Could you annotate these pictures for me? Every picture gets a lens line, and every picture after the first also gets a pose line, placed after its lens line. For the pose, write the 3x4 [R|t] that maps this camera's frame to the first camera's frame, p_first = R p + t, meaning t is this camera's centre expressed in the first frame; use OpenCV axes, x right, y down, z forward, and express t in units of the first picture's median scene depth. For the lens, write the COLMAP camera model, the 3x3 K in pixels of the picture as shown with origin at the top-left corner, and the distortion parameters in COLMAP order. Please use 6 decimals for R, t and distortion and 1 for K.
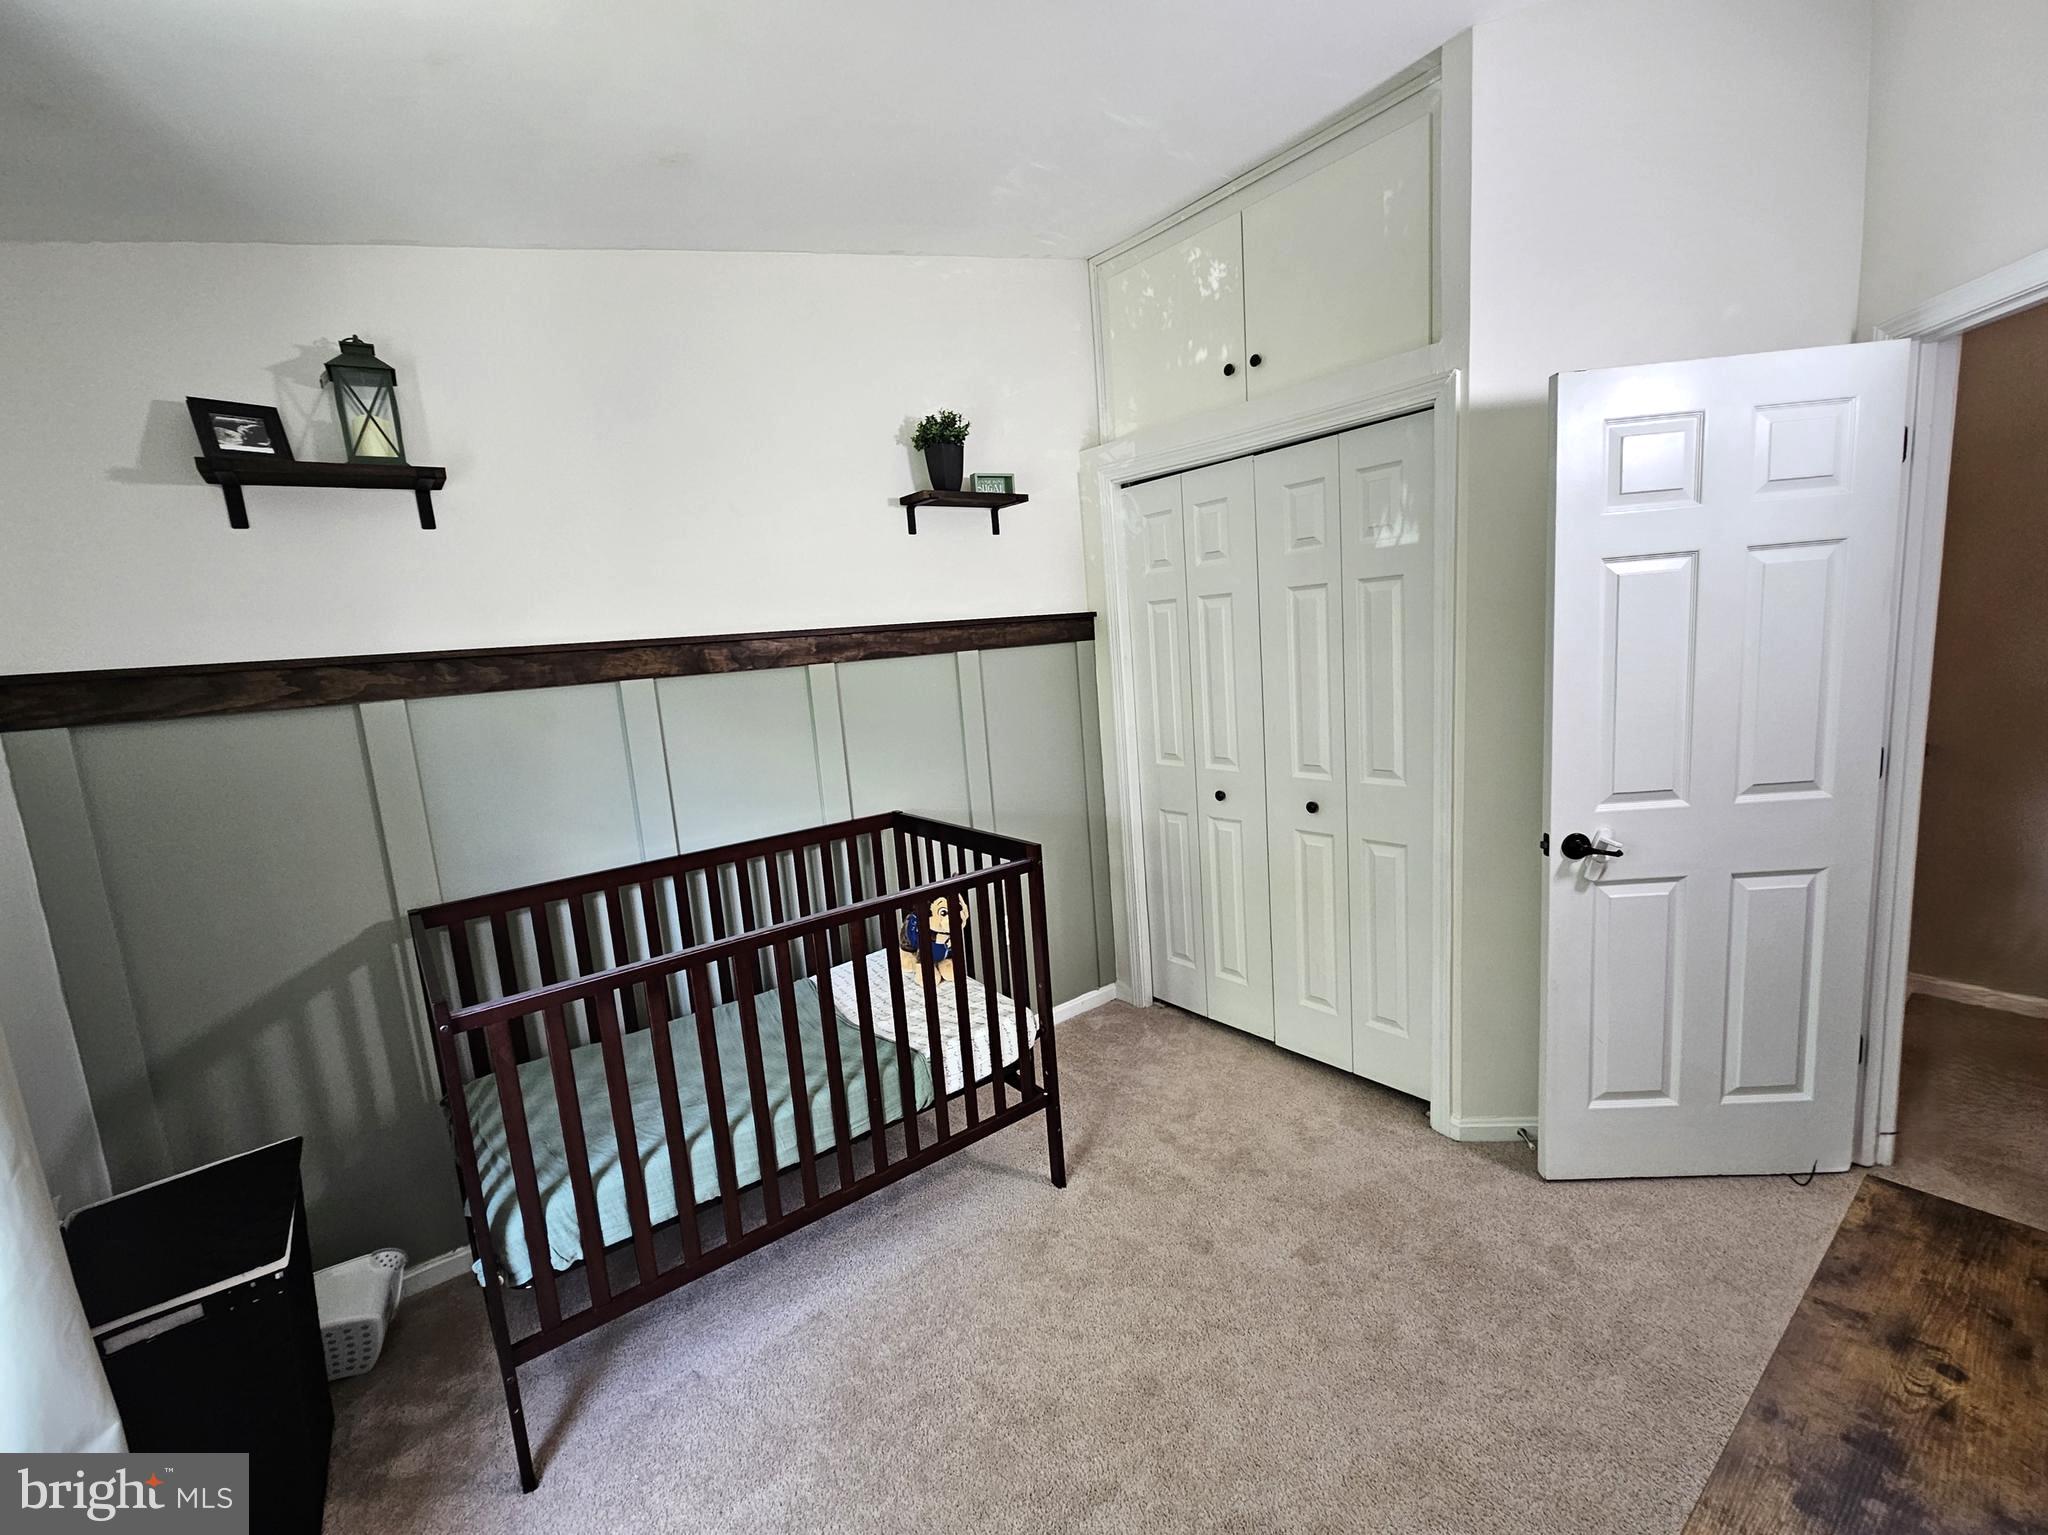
lens RADIAL K [[855.5, 0, 1020.9], [0, 855.5, 774.0], [0, 0, 1]] dist [0.000552, -0.000237]
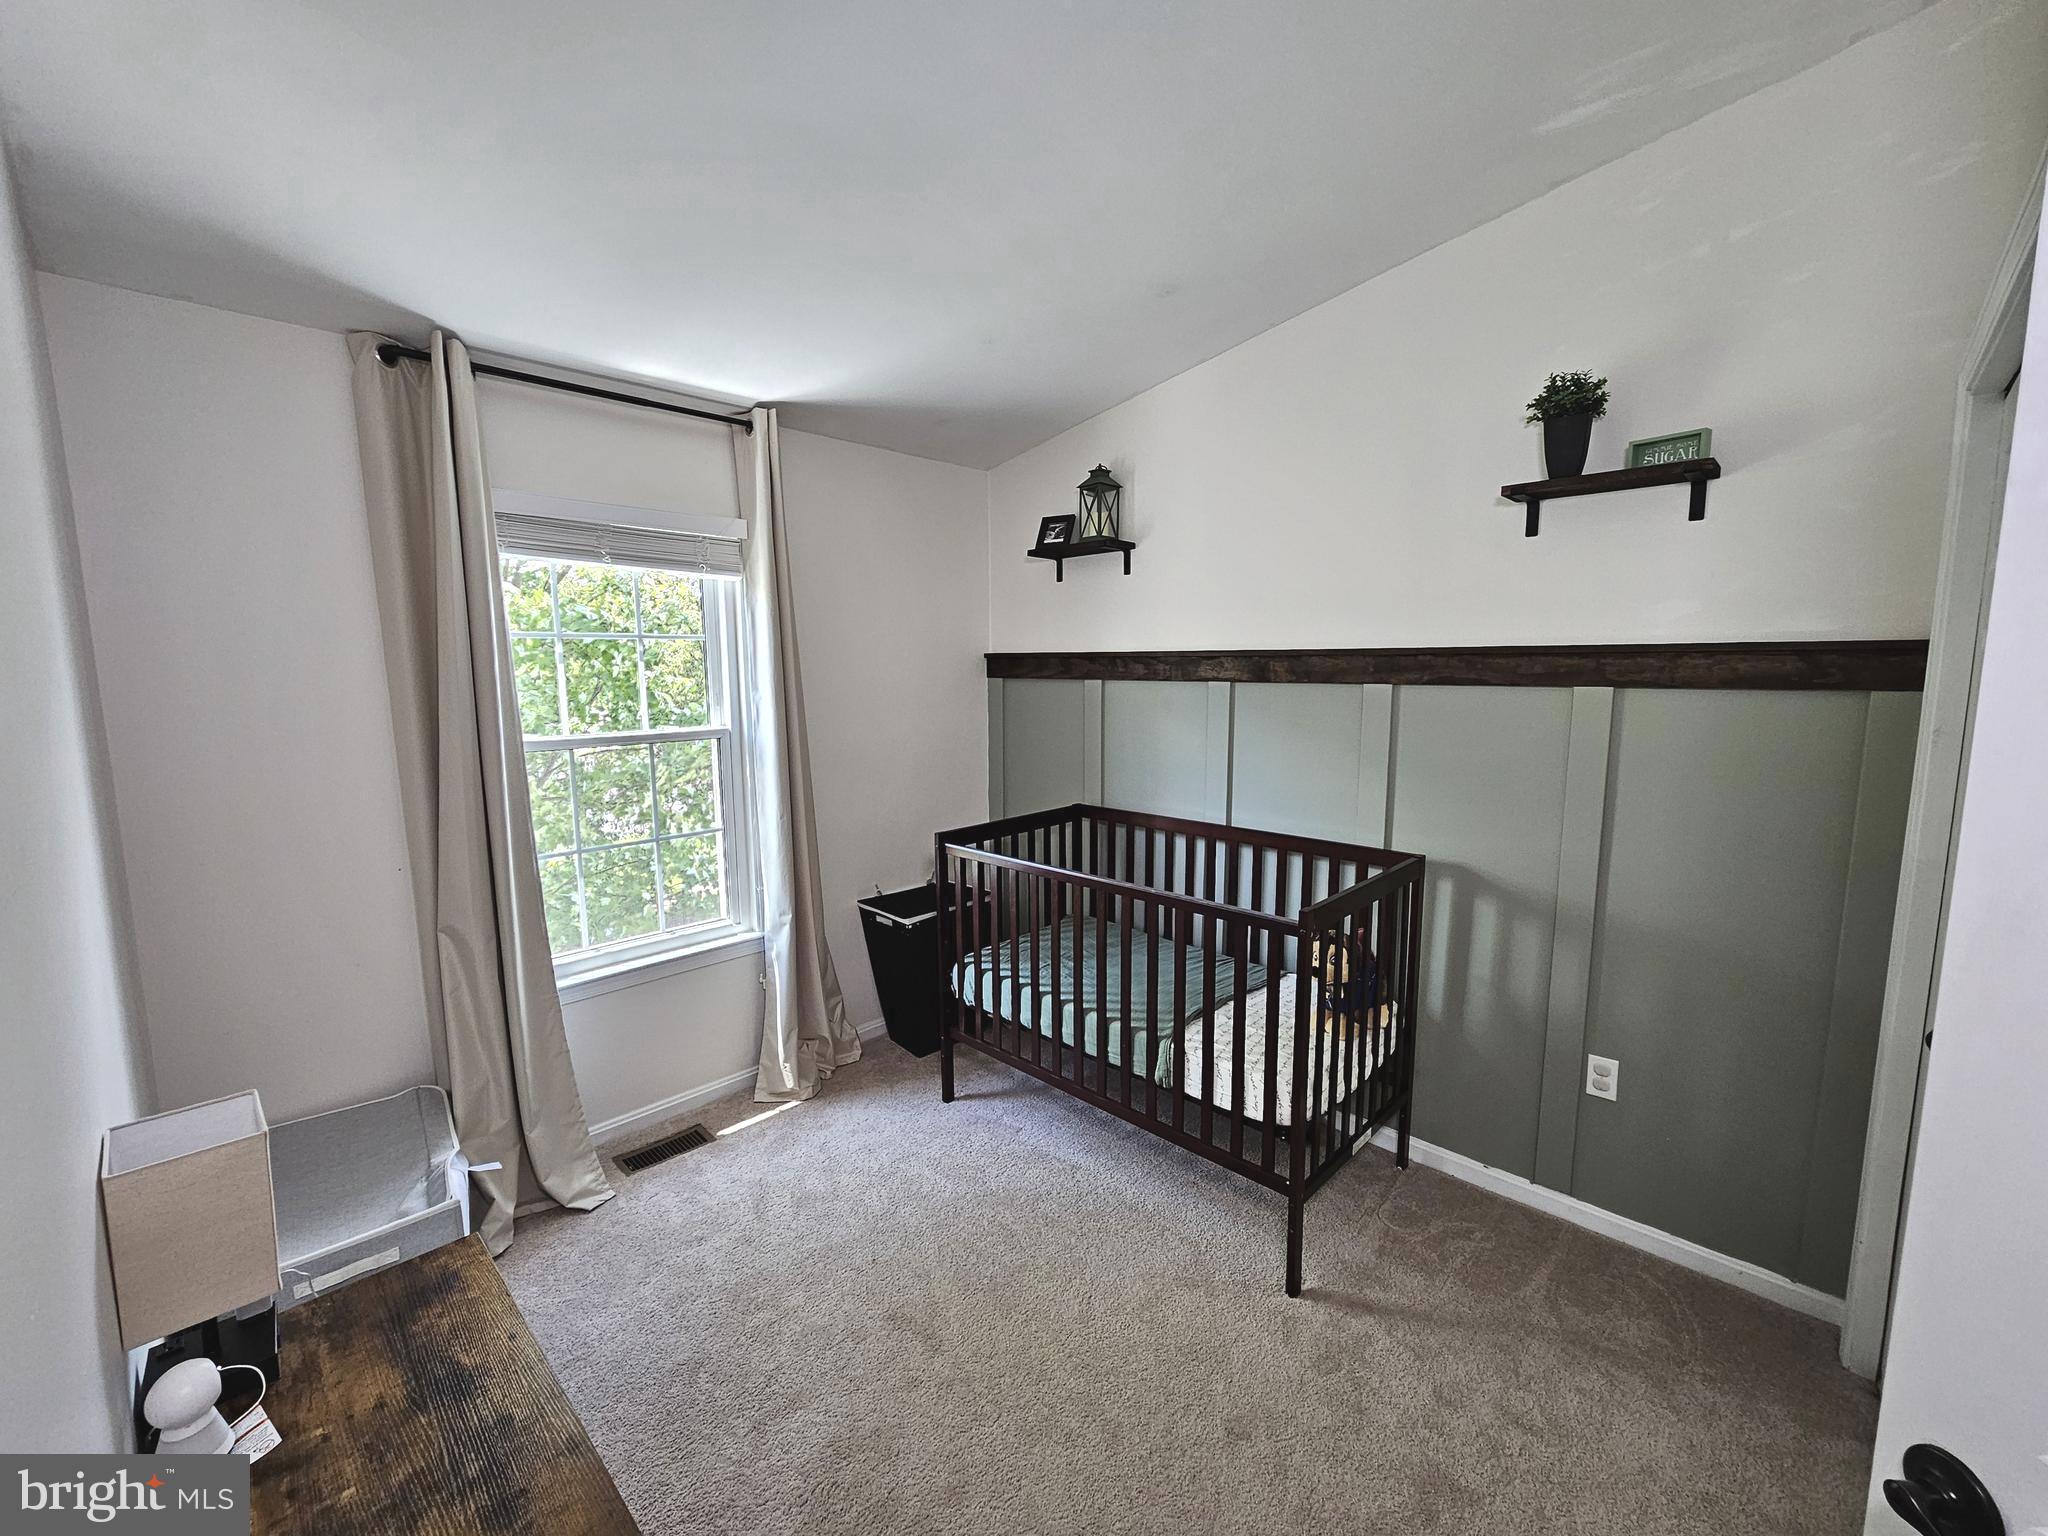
lens RADIAL K [[835.7, 0, 1025.9], [0, 835.7, 775.3], [0, 0, 1]] dist [-0.010710, -0.000098]
pose [[0.158175, 0.196622, -0.967637, 0.750679], [-0.172663, 0.970382, 0.168955, -0.138664], [0.972197, 0.140351, 0.187440, 0.517515]]
